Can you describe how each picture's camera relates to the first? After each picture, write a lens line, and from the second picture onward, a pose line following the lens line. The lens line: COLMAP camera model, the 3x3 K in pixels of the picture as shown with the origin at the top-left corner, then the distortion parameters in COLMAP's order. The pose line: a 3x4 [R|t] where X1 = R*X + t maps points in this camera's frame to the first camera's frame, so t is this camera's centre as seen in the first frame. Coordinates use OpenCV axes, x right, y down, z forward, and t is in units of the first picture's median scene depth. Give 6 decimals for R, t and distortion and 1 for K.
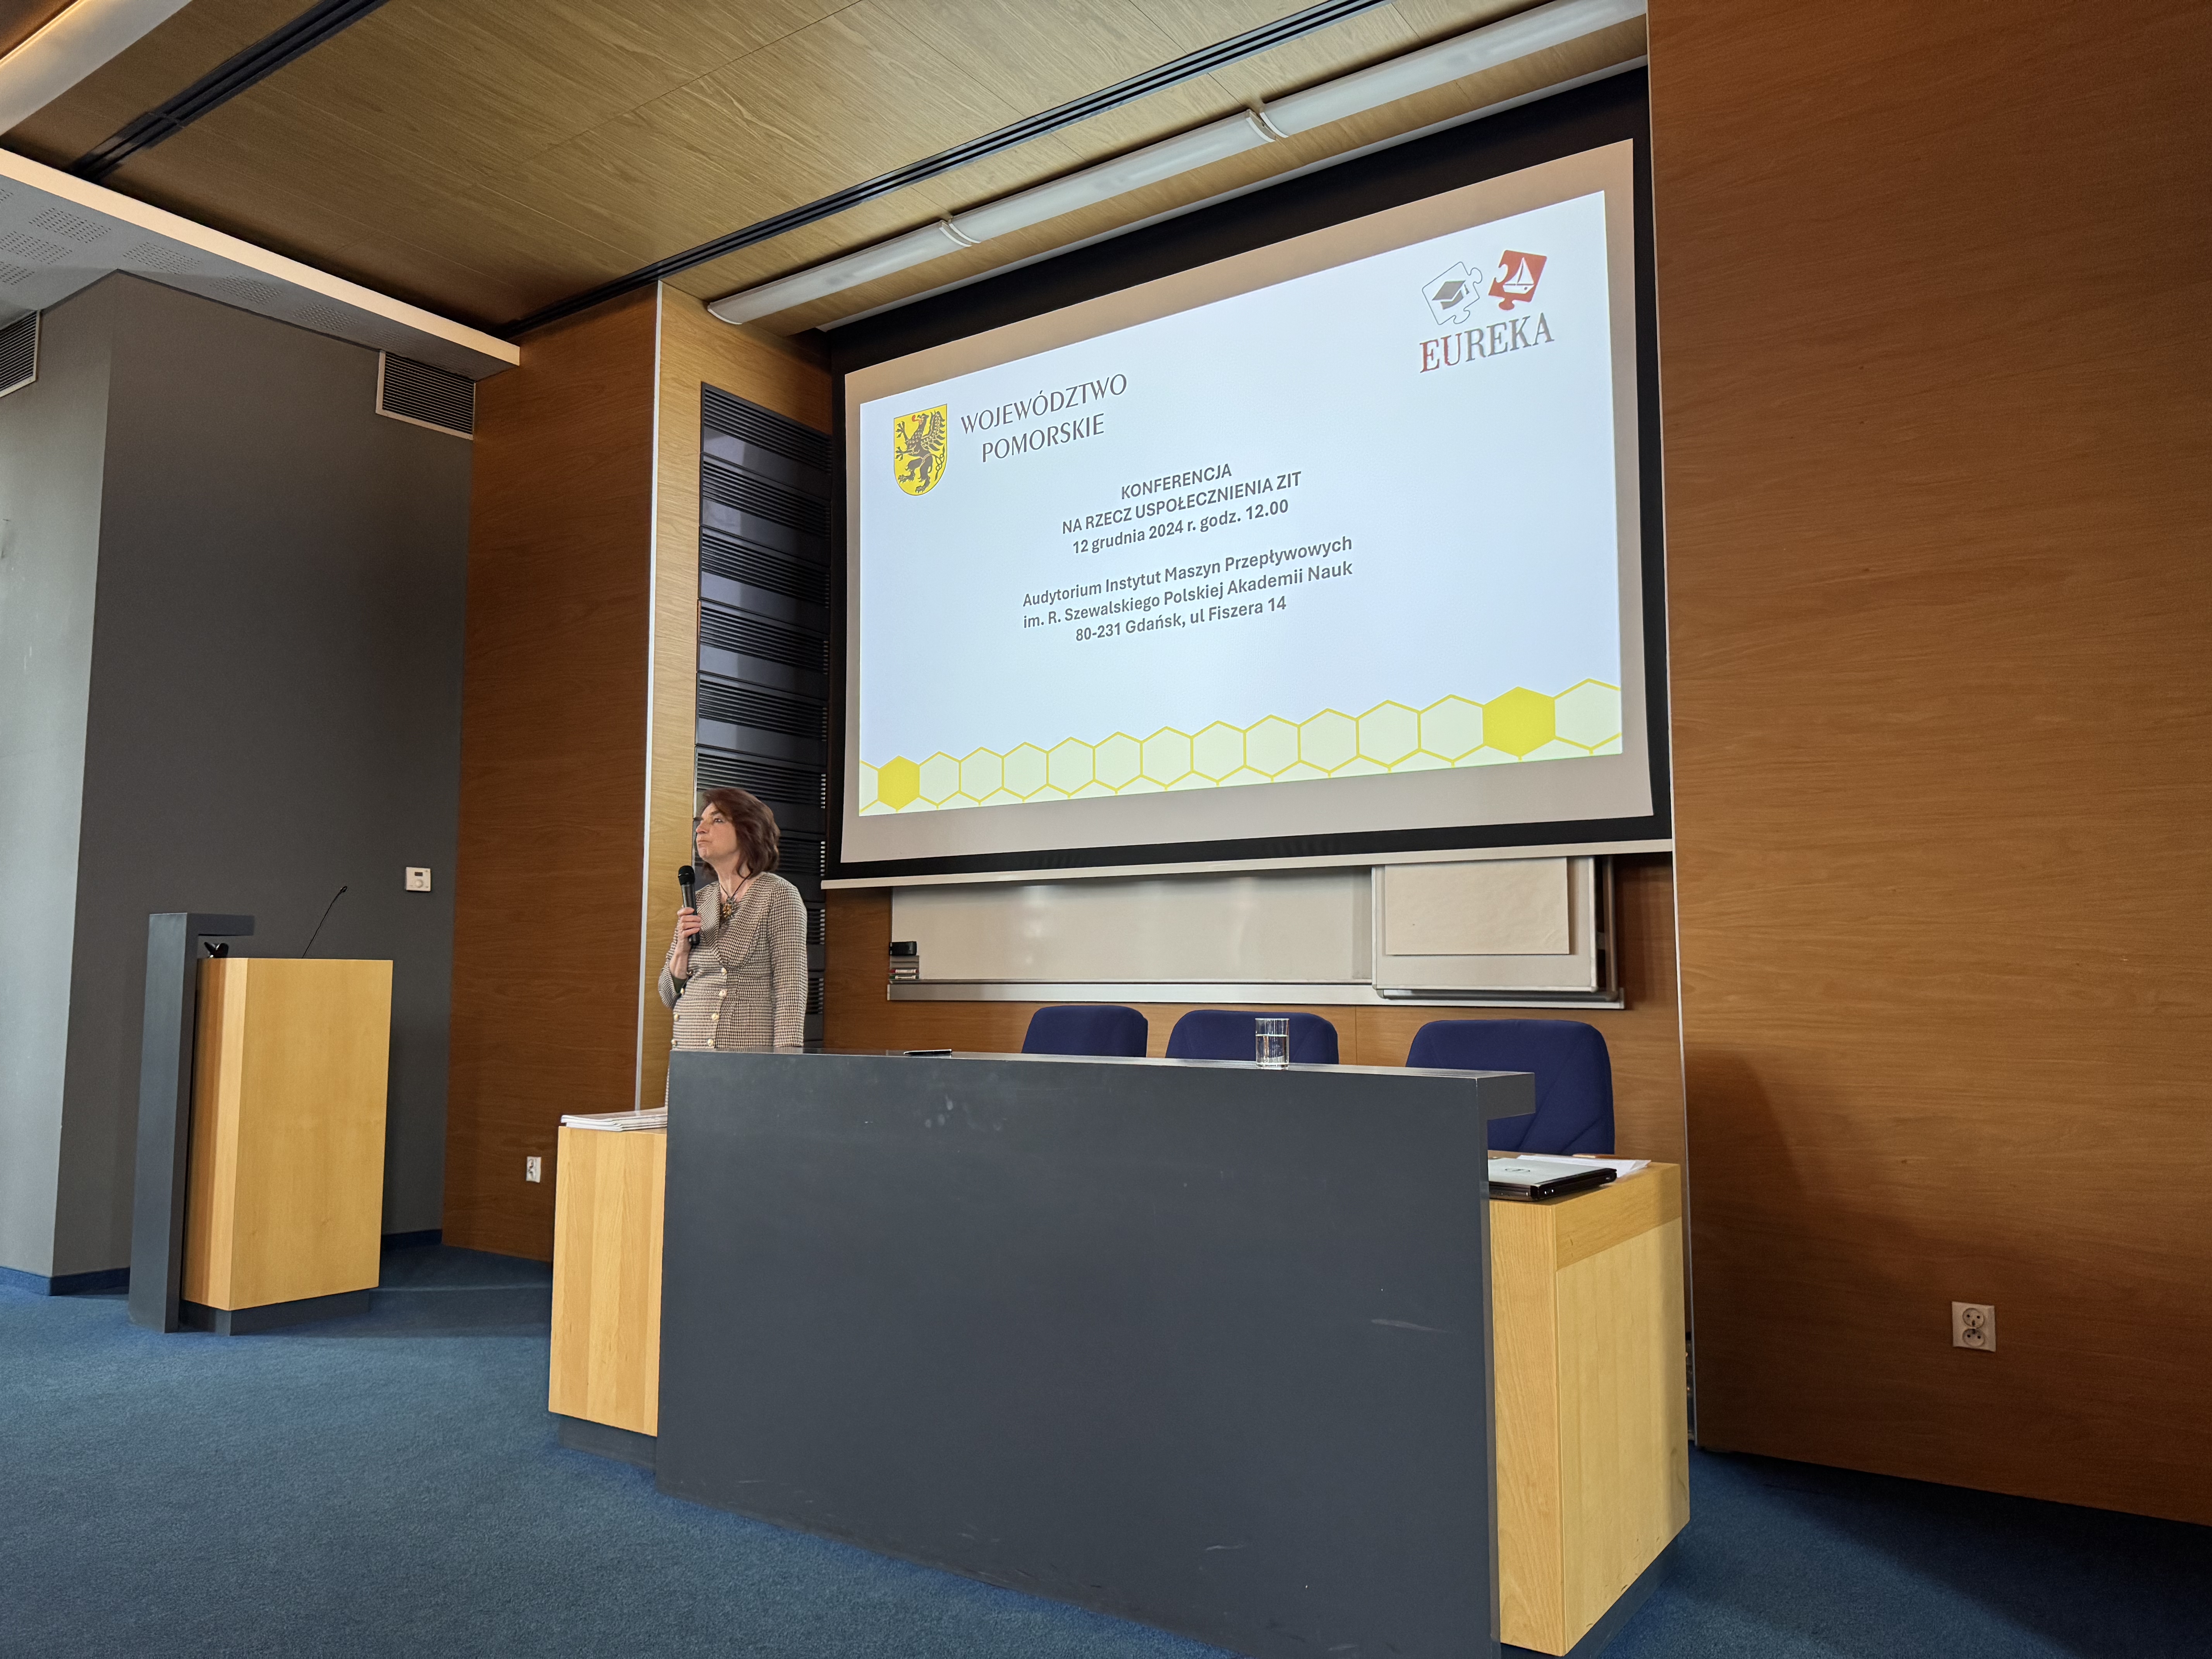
lens RADIAL K [[1524.5, 0, 1120.0], [0, 1524.5, 843.7], [0, 0, 1]] dist [0.057255, -0.066954]
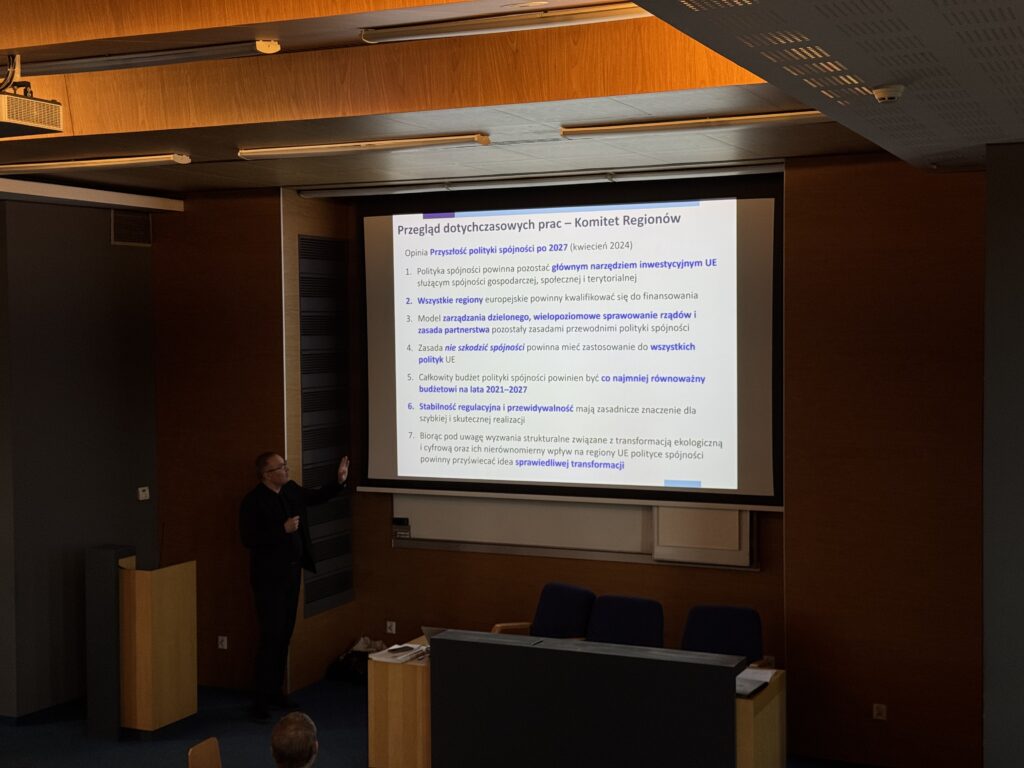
lens RADIAL K [[1405.3, 0, 515.0], [0, 1405.3, 391.5], [0, 0, 1]] dist [0.080708, 0.000000]
pose [[0.984986, -0.017156, 0.171777, -0.311773], [-0.007690, 0.989702, 0.142937, -0.360837], [-0.172460, -0.142112, 0.974711, -0.768361]]
